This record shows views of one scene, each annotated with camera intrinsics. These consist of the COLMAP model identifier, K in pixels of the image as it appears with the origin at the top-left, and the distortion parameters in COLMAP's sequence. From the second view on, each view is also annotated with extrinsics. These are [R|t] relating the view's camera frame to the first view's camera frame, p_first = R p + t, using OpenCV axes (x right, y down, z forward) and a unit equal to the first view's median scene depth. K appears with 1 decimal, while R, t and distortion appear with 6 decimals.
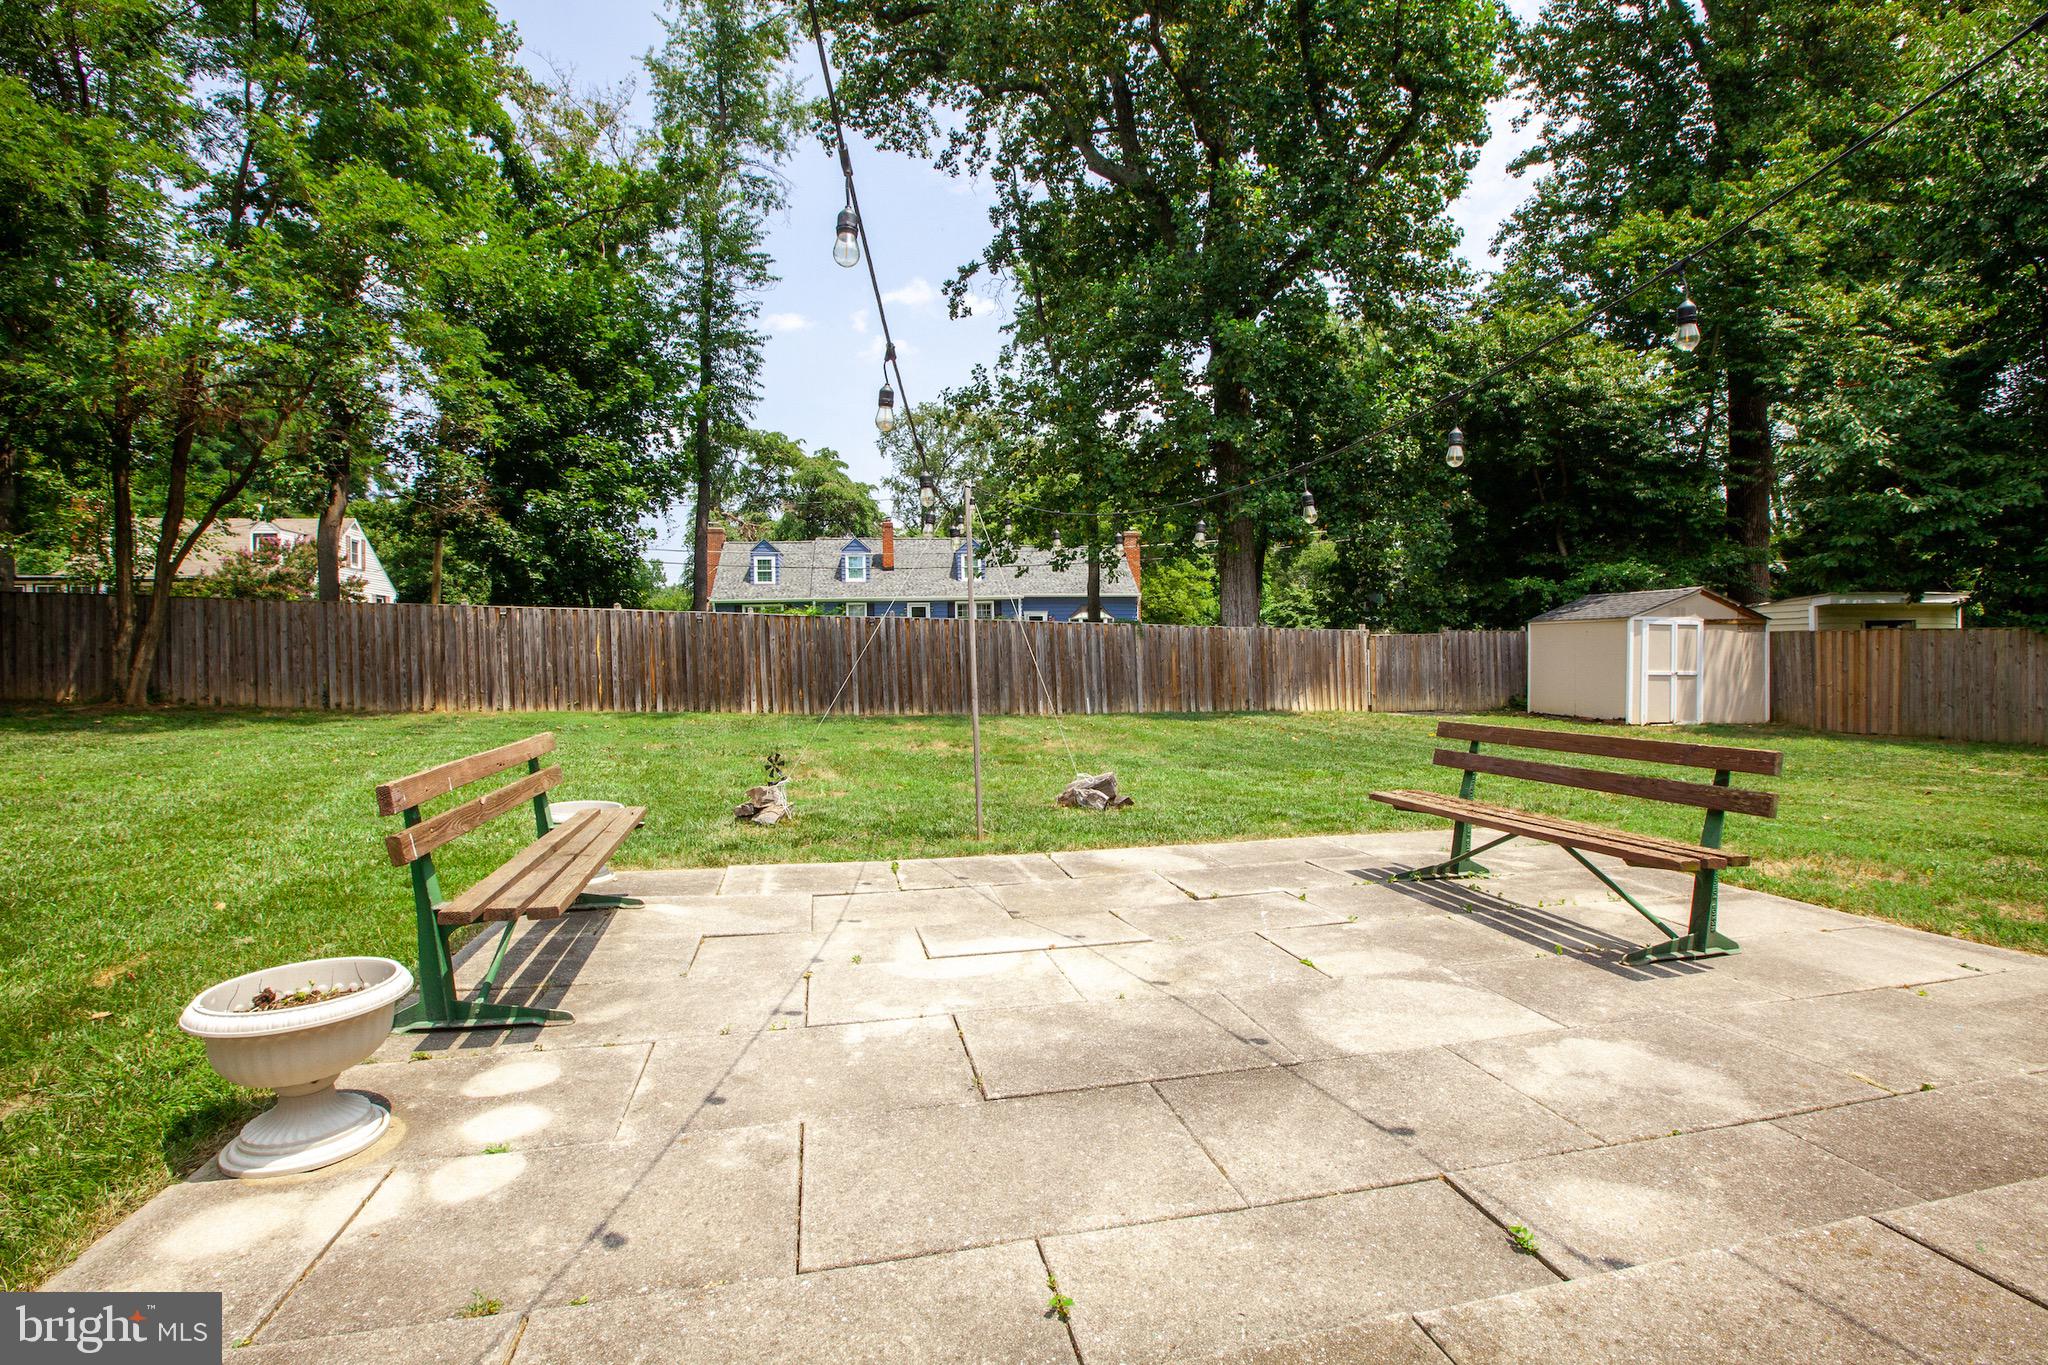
lens RADIAL K [[986.3, 0, 1025.9], [0, 986.3, 664.0], [0, 0, 1]] dist [0.000573, 0.000229]
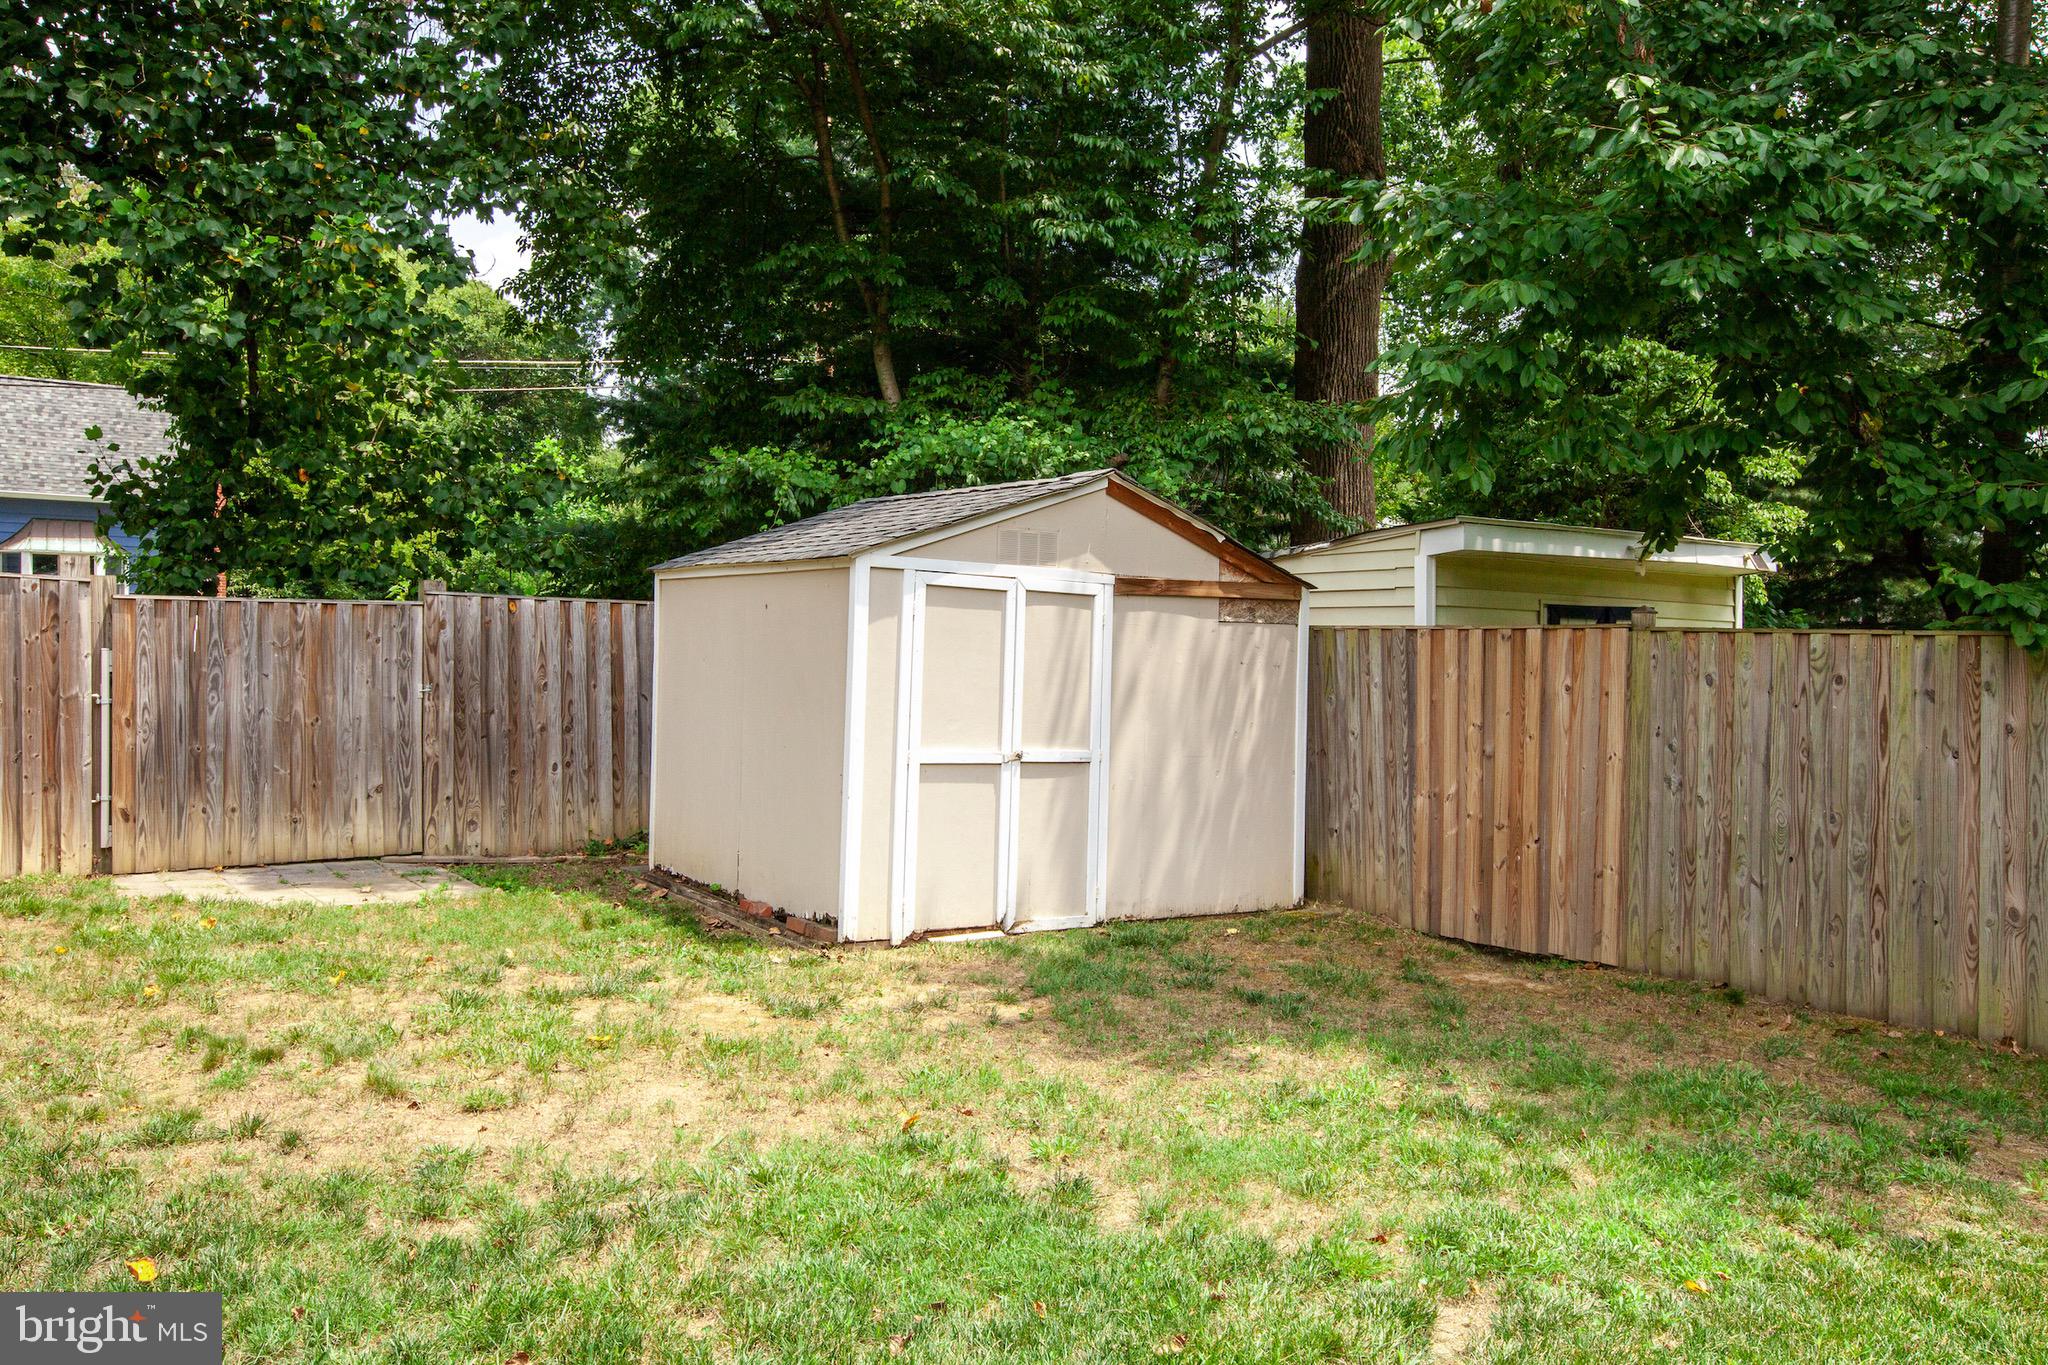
lens RADIAL K [[1666.2, 0, 1025.5], [0, 1666.2, 677.9], [0, 0, 1]] dist [0.006023, -0.002271]
pose [[0.924614, 0.020088, 0.380376, 0.455834], [-0.022305, 0.999750, 0.001422, -0.013812], [-0.380252, -0.009799, 0.924831, 0.523272]]
